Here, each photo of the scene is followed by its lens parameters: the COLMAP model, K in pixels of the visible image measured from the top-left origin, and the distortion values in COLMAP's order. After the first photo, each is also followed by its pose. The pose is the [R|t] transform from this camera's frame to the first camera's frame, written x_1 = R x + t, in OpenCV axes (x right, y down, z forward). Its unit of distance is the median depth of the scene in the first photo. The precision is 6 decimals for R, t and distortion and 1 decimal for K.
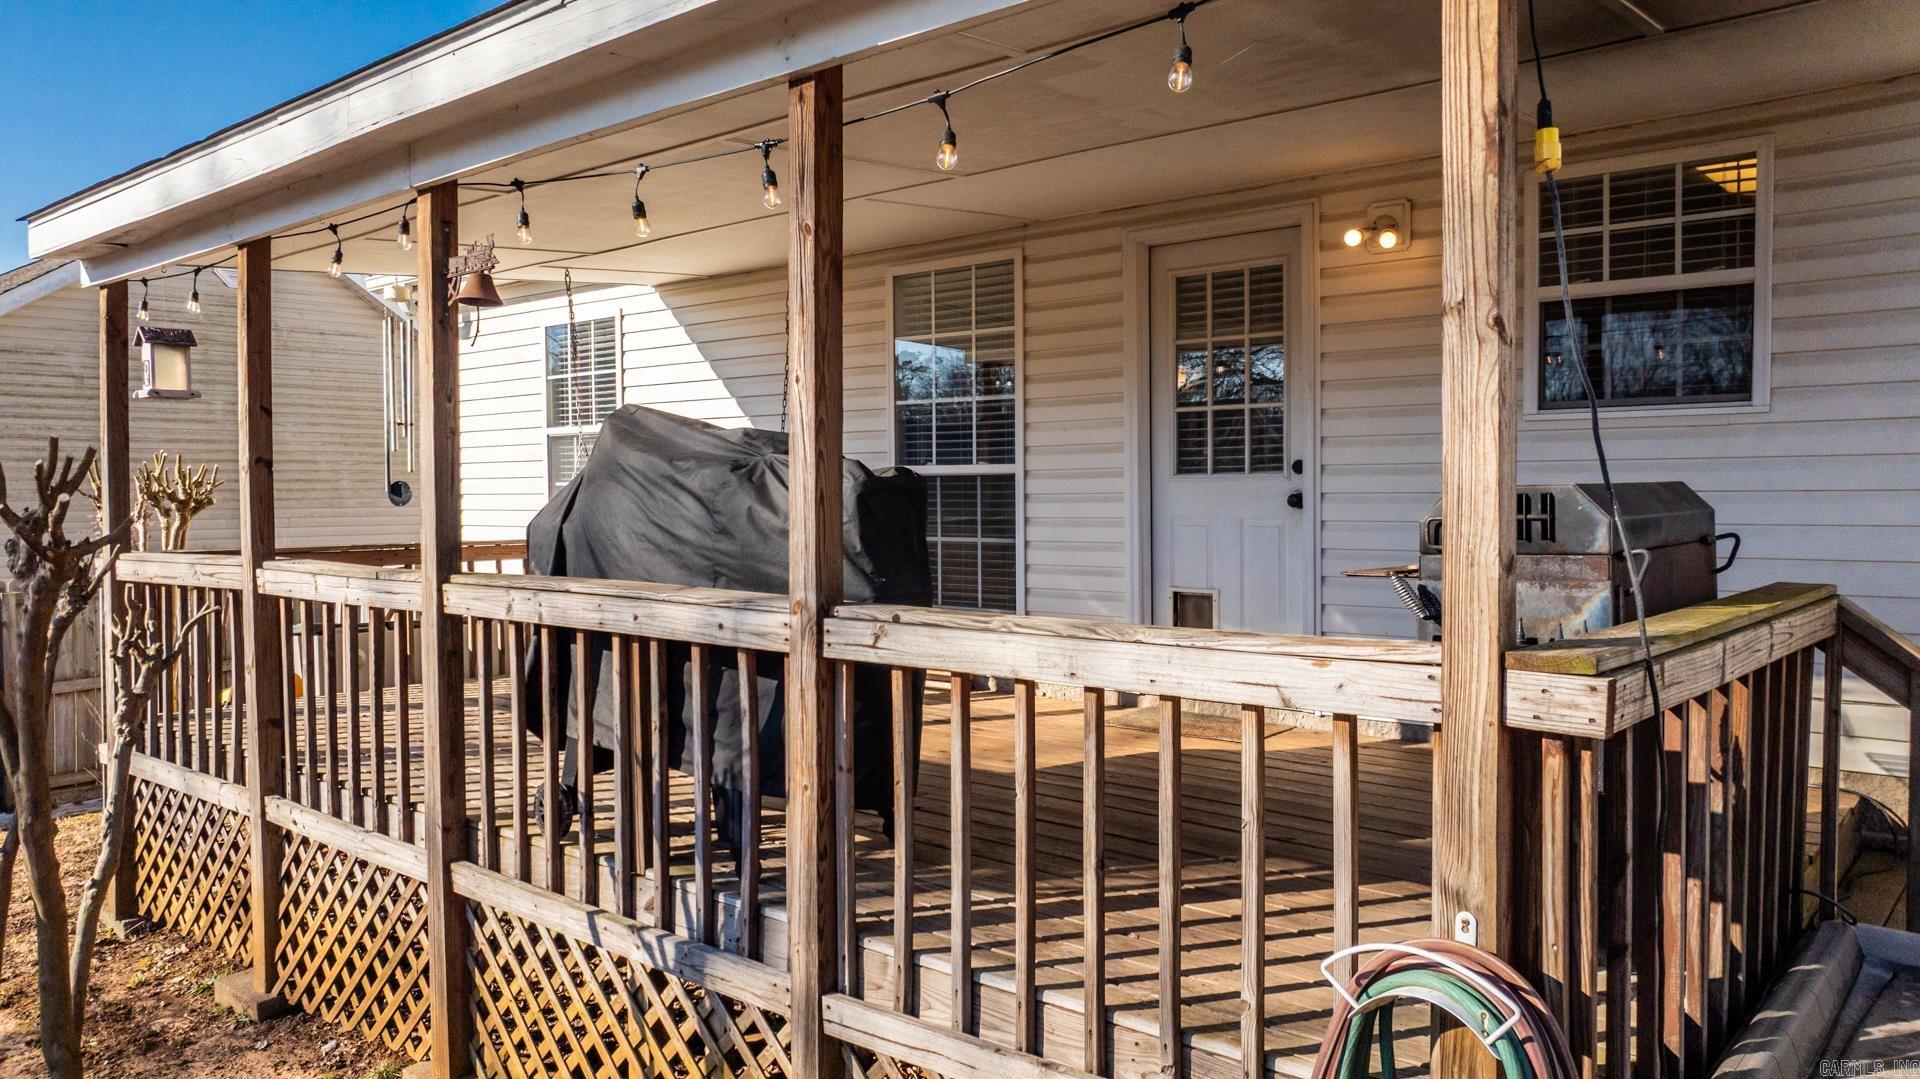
lens RADIAL K [[1343.3, 0, 960.0], [0, 1343.3, 539.5], [0, 0, 1]] dist [-0.012067, -0.004235]
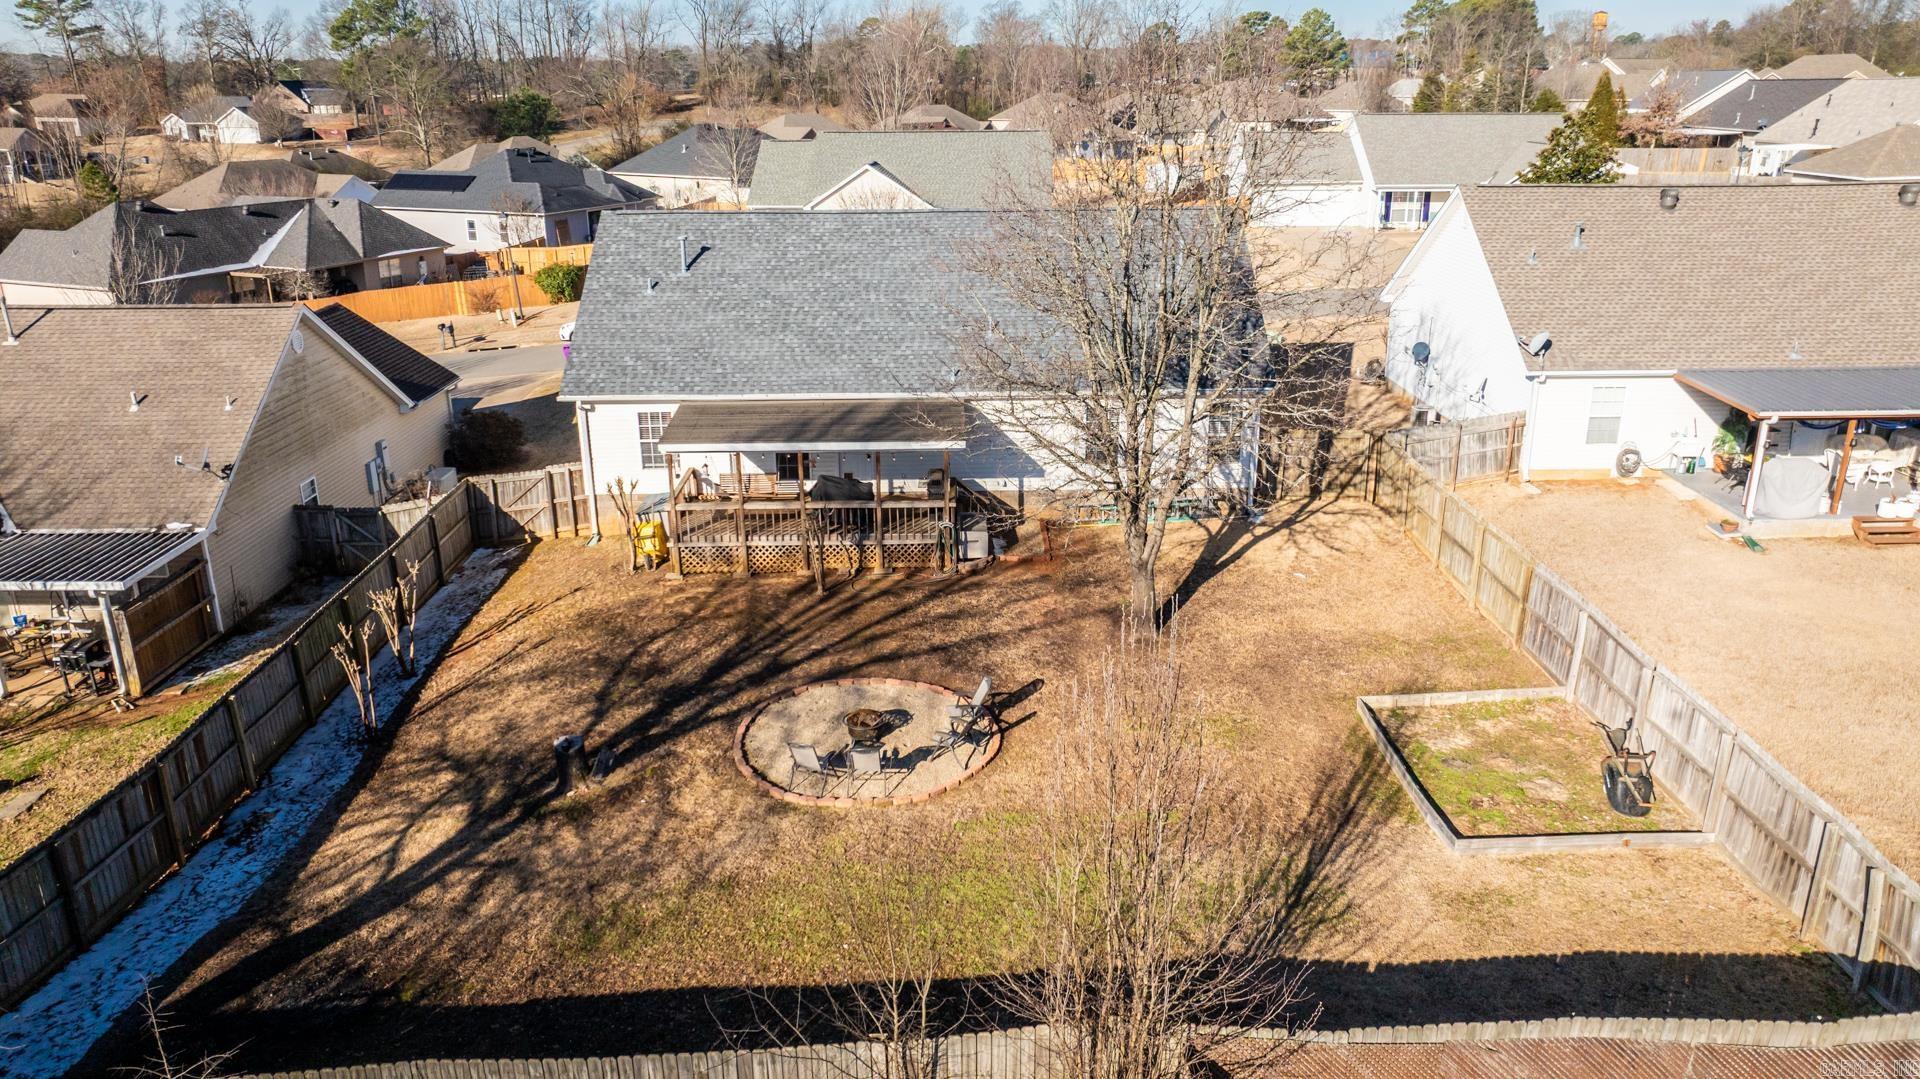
lens RADIAL K [[1343.3, 0, 960.0], [0, 1343.3, 539.5], [0, 0, 1]] dist [-0.012067, -0.004235]
pose [[0.752696, -0.215533, 0.622088, -4.737827], [0.031209, 0.955513, 0.293293, -2.075699], [-0.657628, -0.201345, 0.725938, -5.343744]]
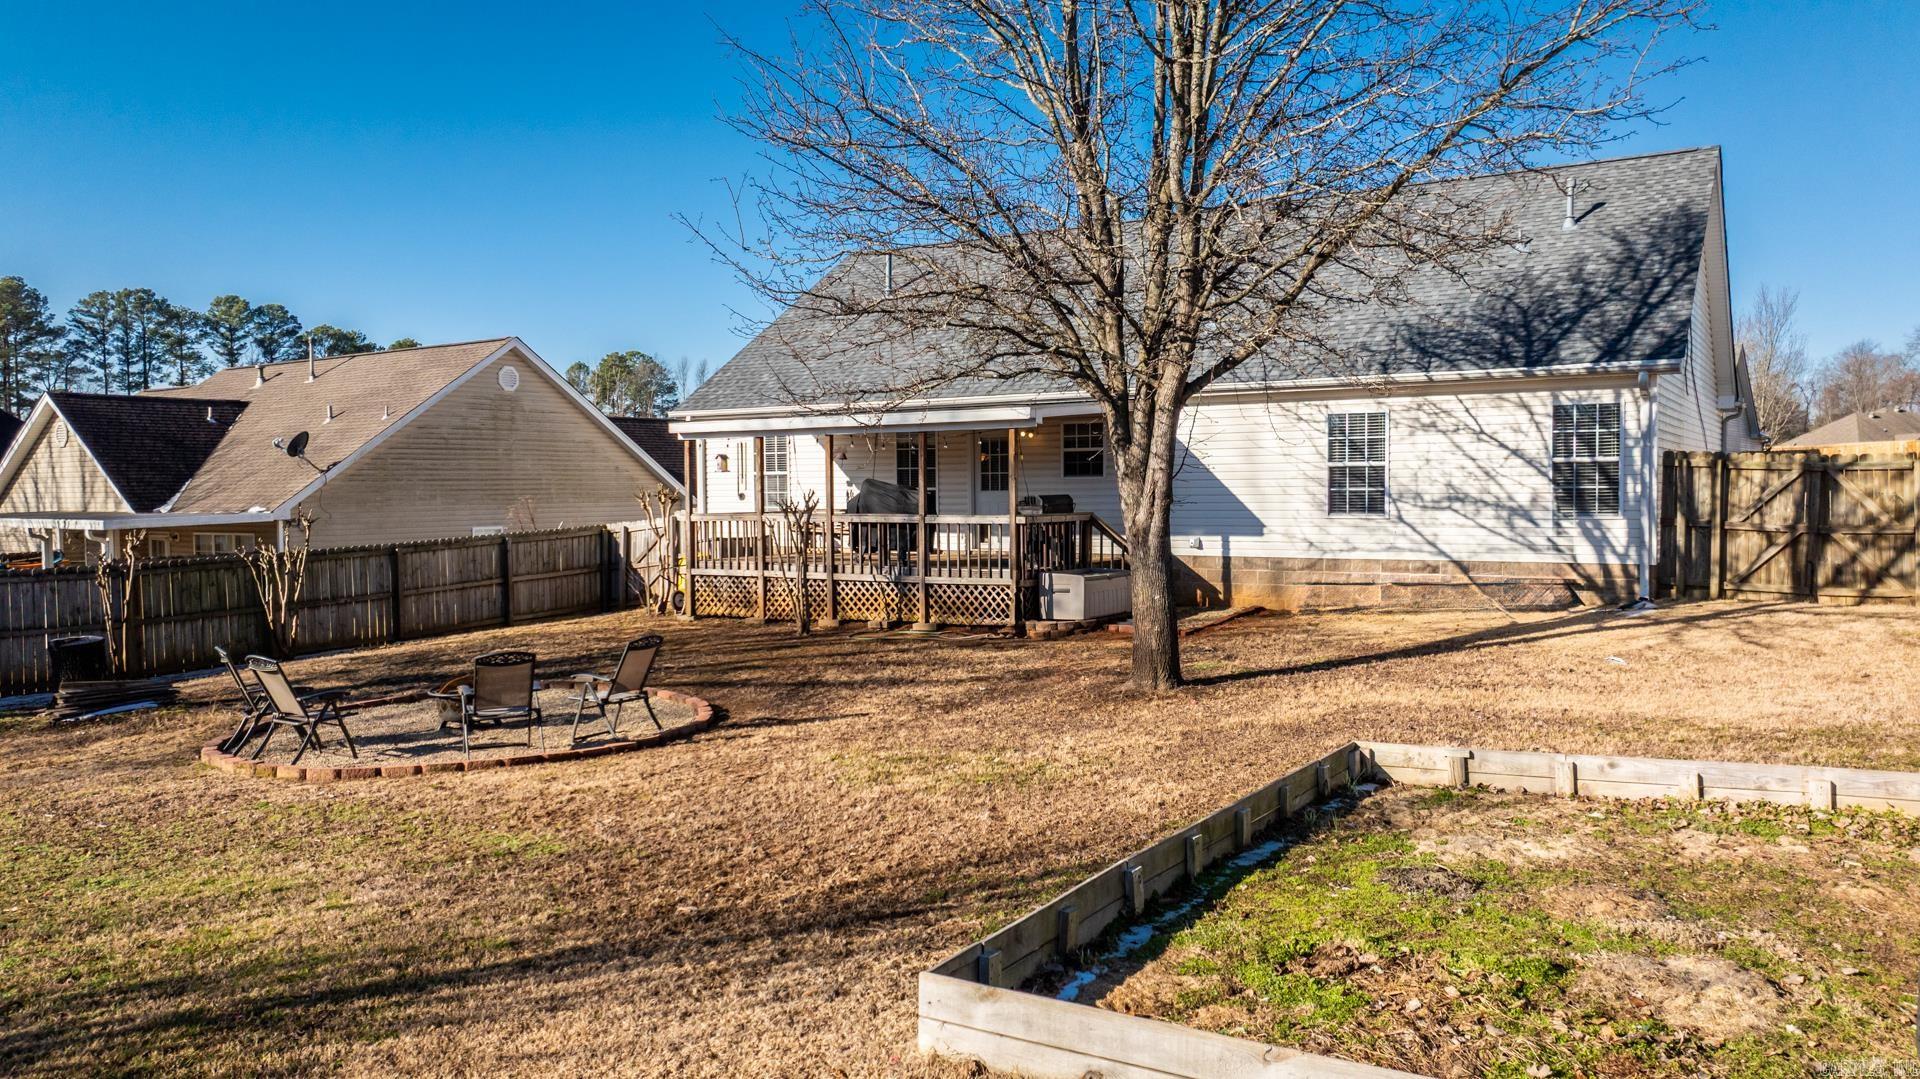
lens RADIAL K [[1343.3, 0, 960.0], [0, 1343.3, 539.5], [0, 0, 1]] dist [-0.012067, -0.004235]
pose [[0.991297, -0.010684, 0.131212, -0.622349], [0.010309, 0.999941, 0.003537, 0.117724], [-0.131242, -0.002154, 0.991348, -4.293253]]
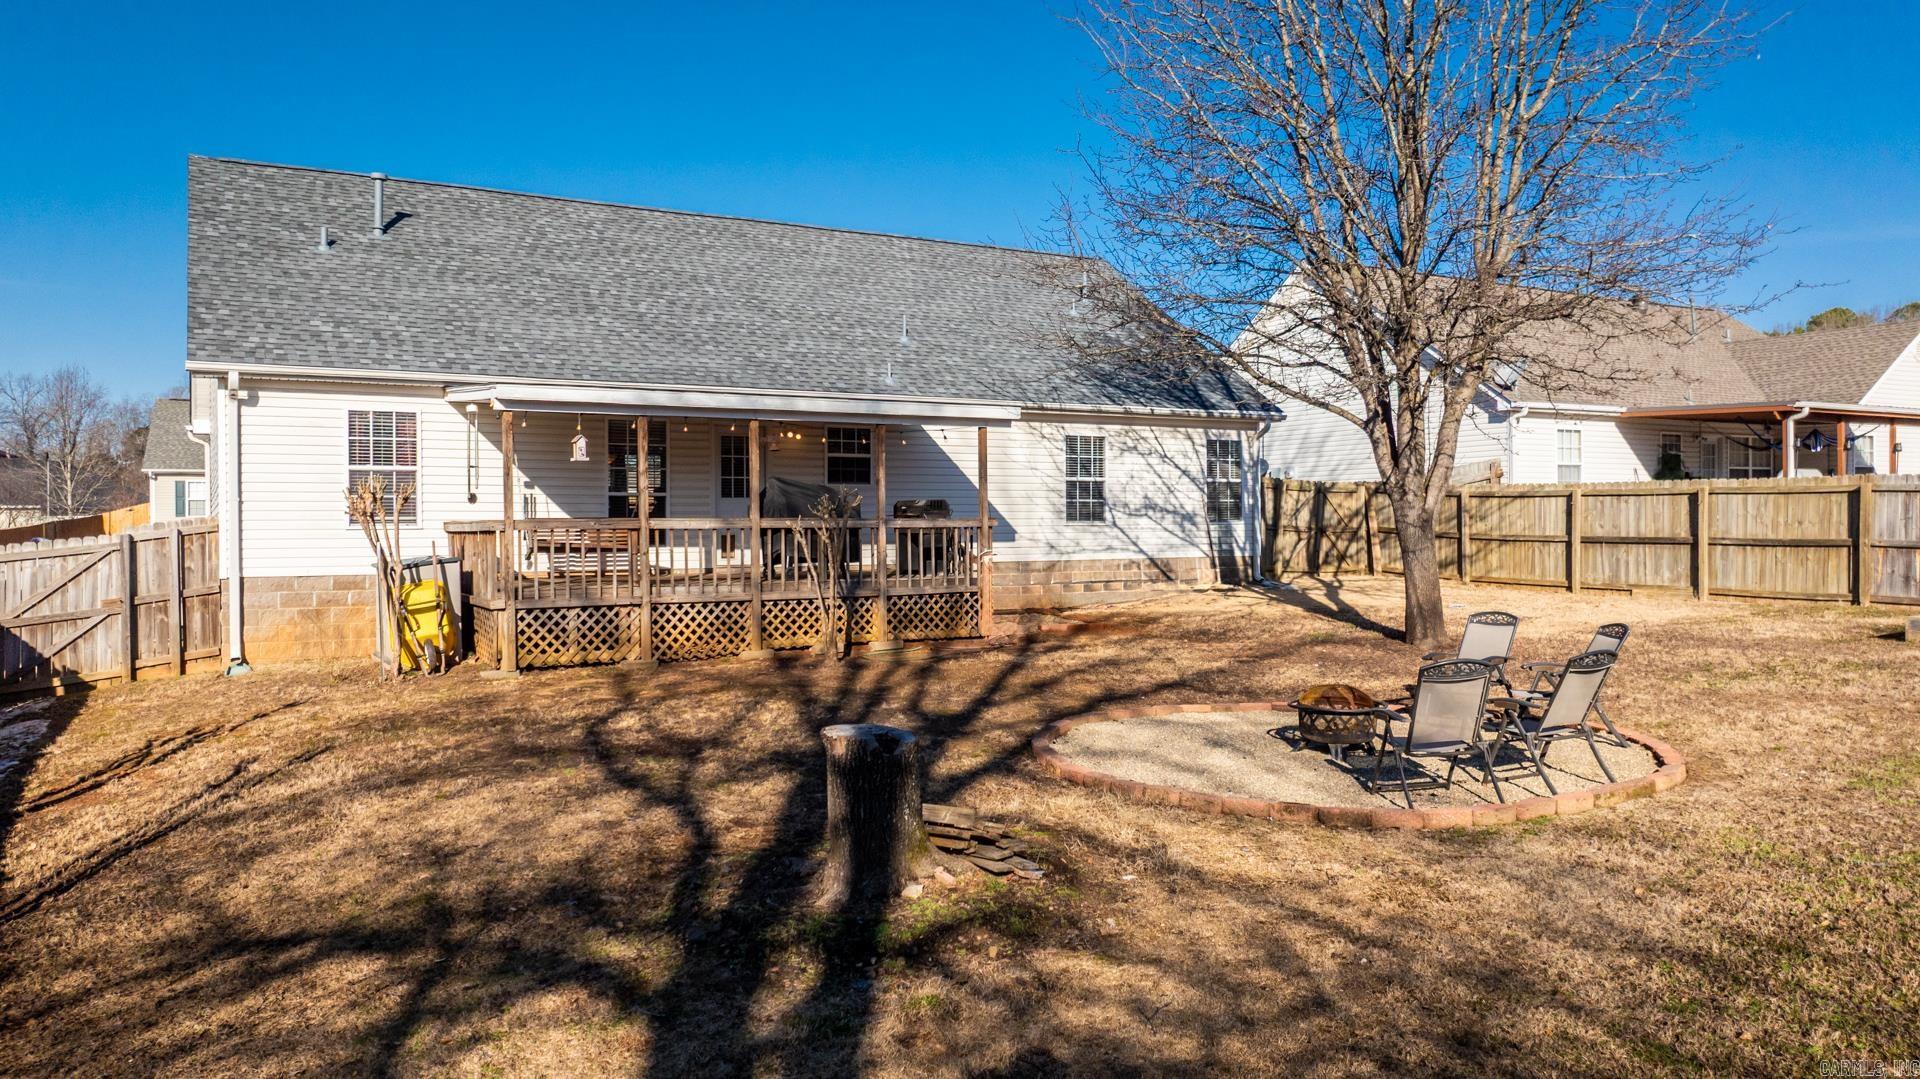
lens RADIAL K [[1343.3, 0, 960.0], [0, 1343.3, 539.5], [0, 0, 1]] dist [-0.012067, -0.004235]
pose [[0.336096, -0.007795, 0.941796, -4.278654], [0.041340, 0.999124, -0.006484, 0.154308], [-0.940920, 0.041113, 0.336123, -0.949265]]
